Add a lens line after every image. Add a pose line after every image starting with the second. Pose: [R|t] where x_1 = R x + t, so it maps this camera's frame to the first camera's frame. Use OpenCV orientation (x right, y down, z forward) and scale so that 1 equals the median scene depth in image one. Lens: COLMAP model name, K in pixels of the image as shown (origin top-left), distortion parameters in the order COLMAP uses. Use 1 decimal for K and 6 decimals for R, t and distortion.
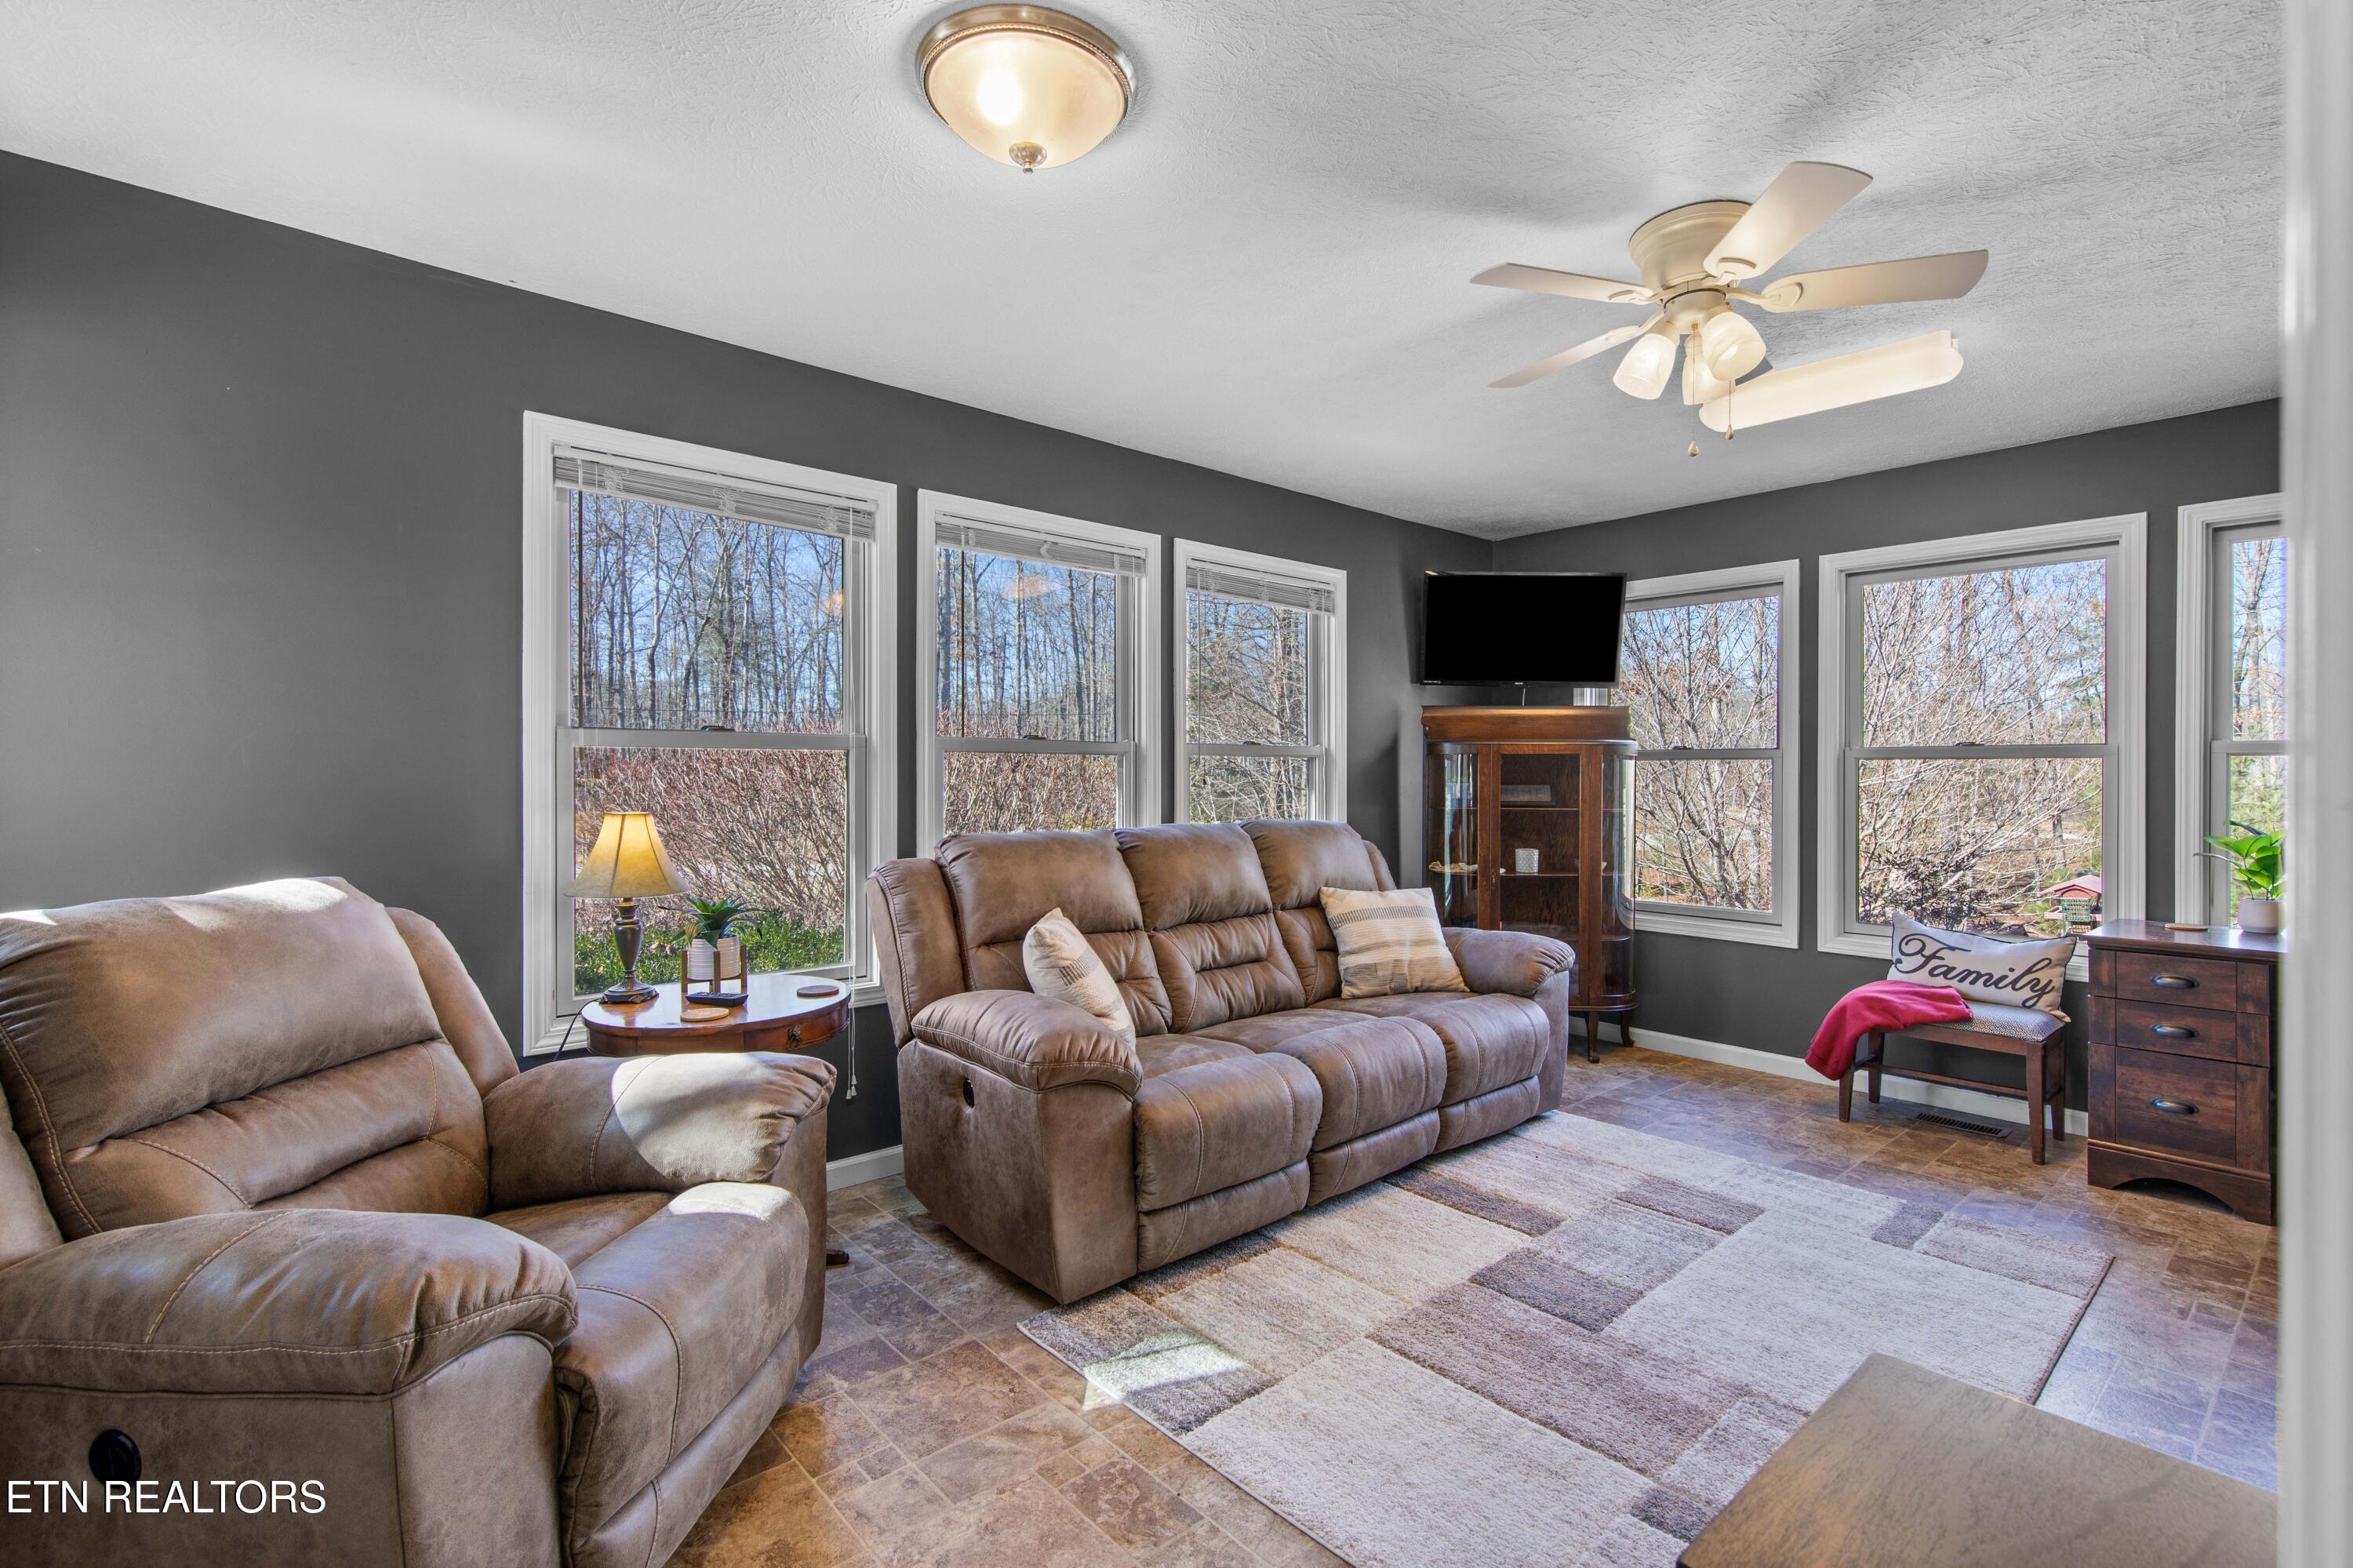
lens RADIAL K [[1070.7, 0, 1179.7], [0, 1070.7, 781.1], [0, 0, 1]] dist [0.012708, -0.000392]
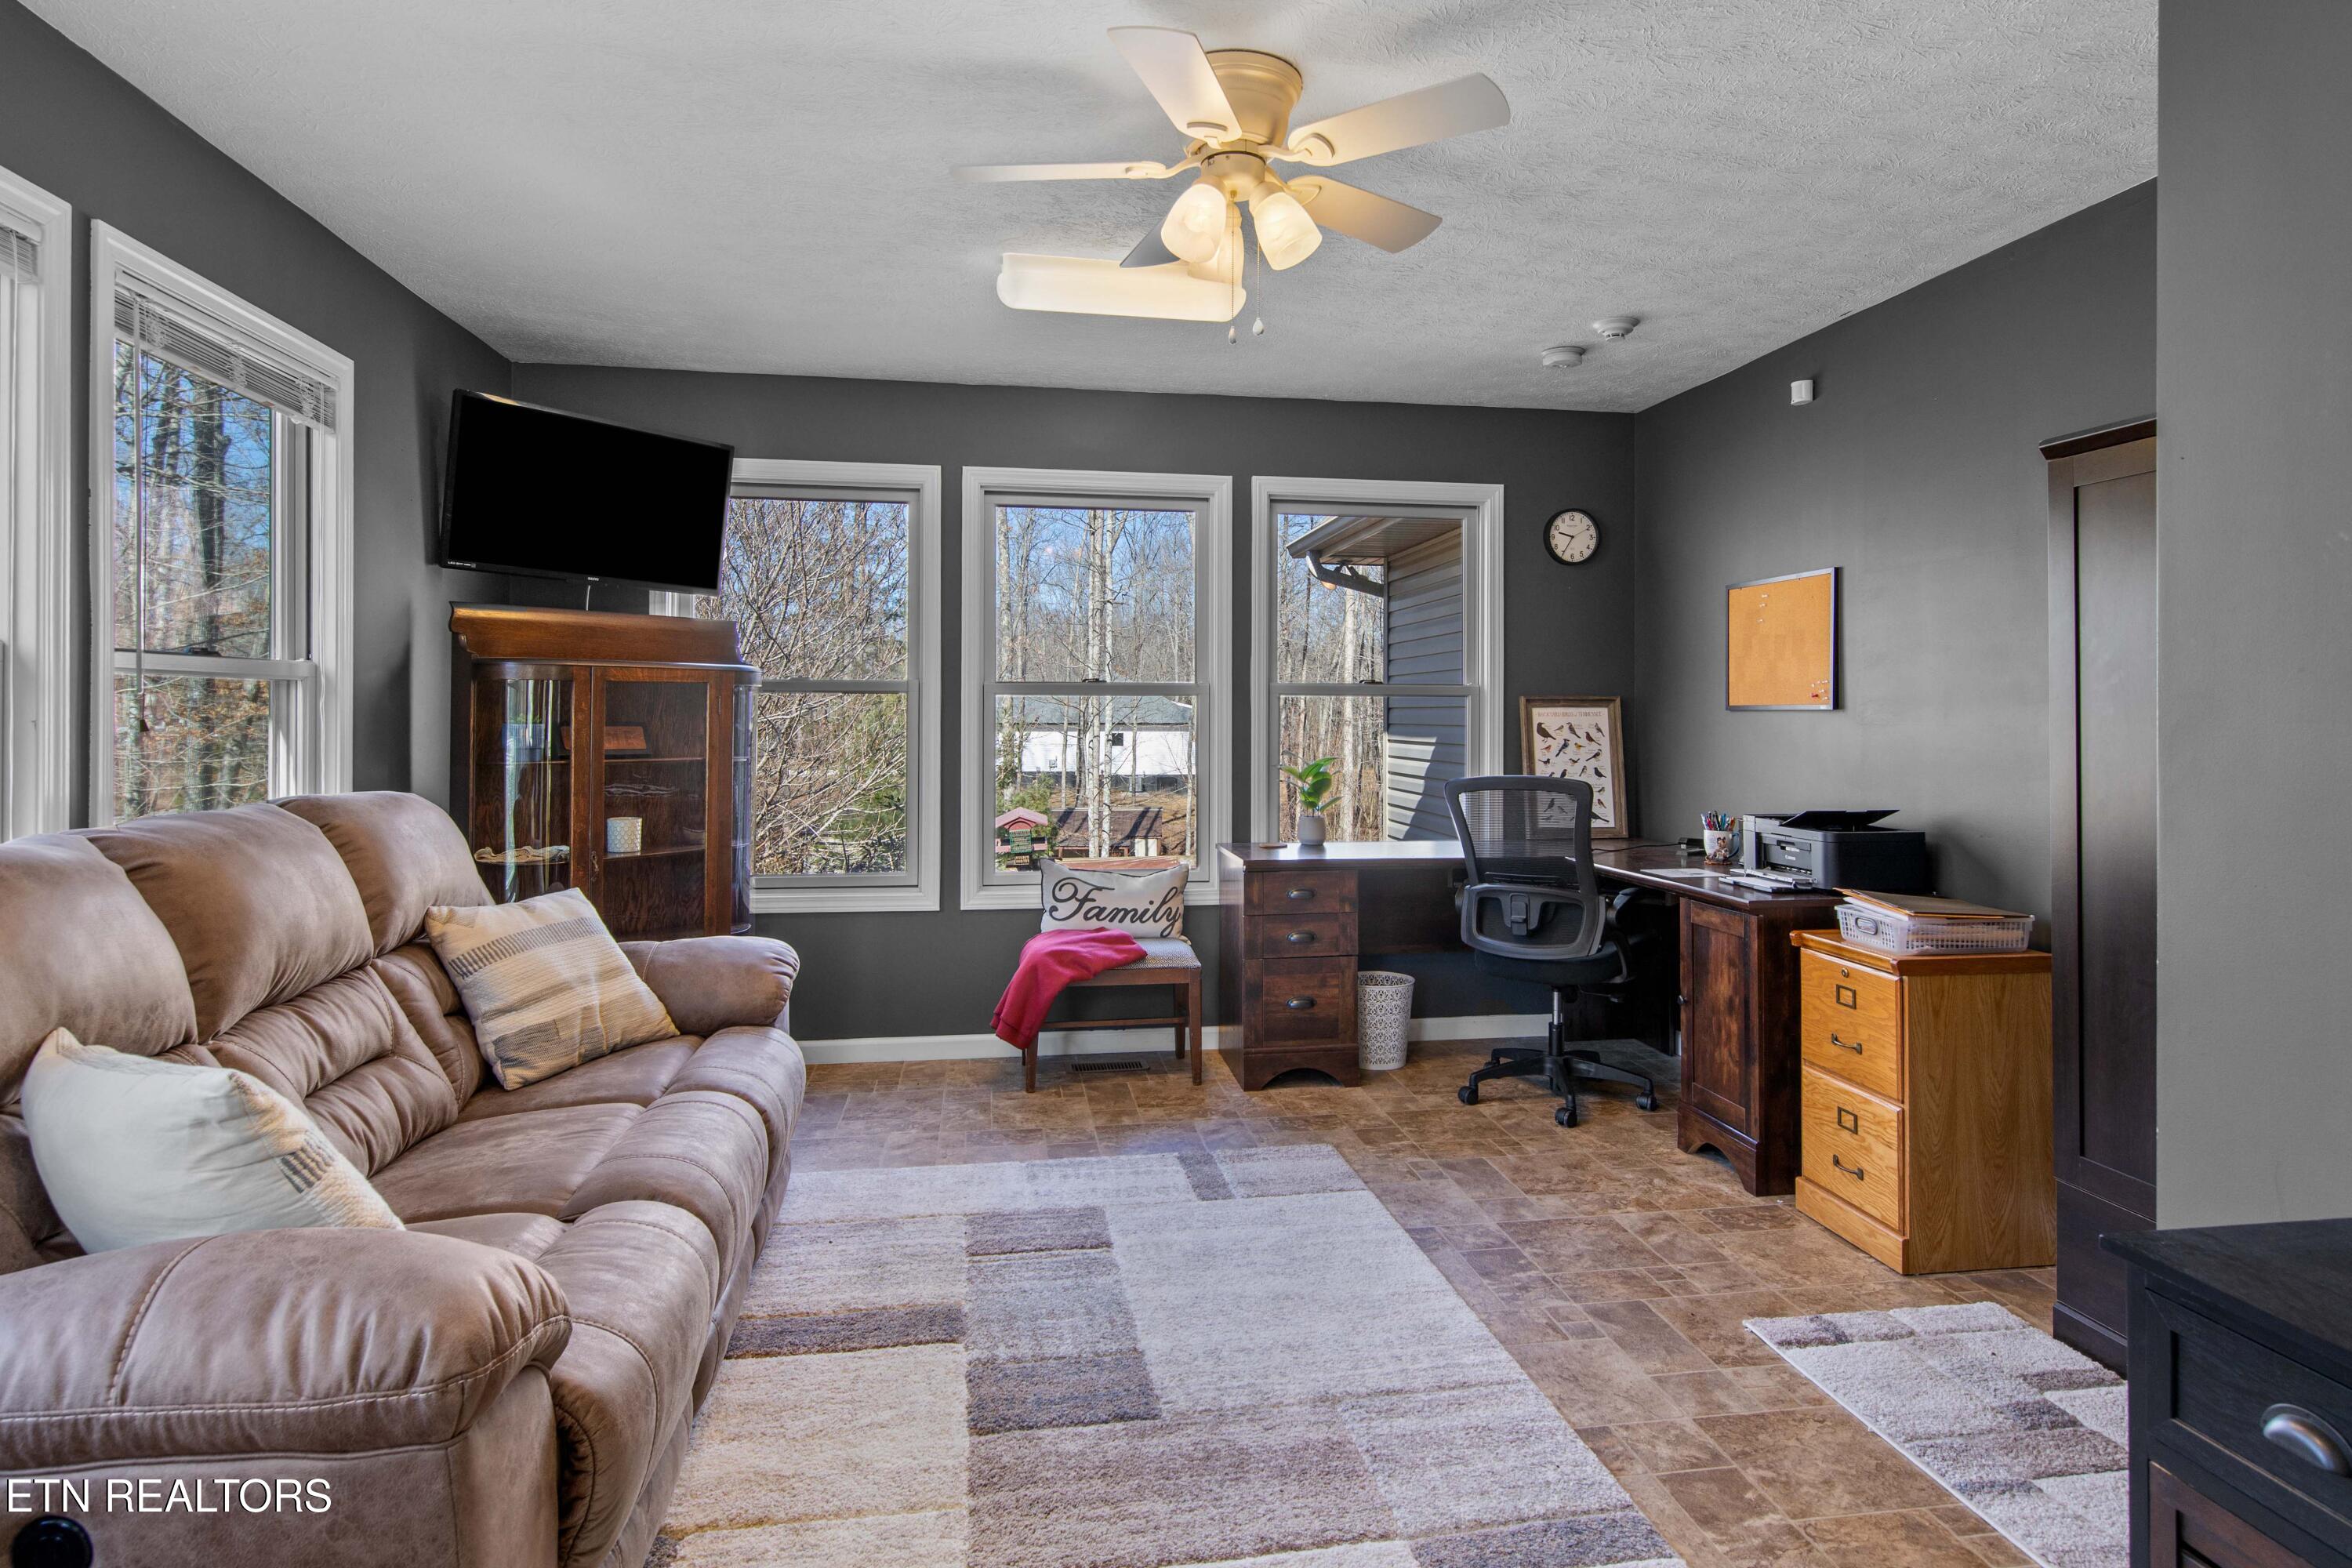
lens RADIAL K [[1334.7, 0, 1209.1], [0, 1334.7, 706.2], [0, 0, 1]] dist [0.009639, -0.001052]
pose [[0.527646, 0.003542, 0.849457, -0.281204], [0.003520, 0.999974, -0.006356, -0.003031], [-0.849457, 0.006344, 0.527619, 0.290713]]
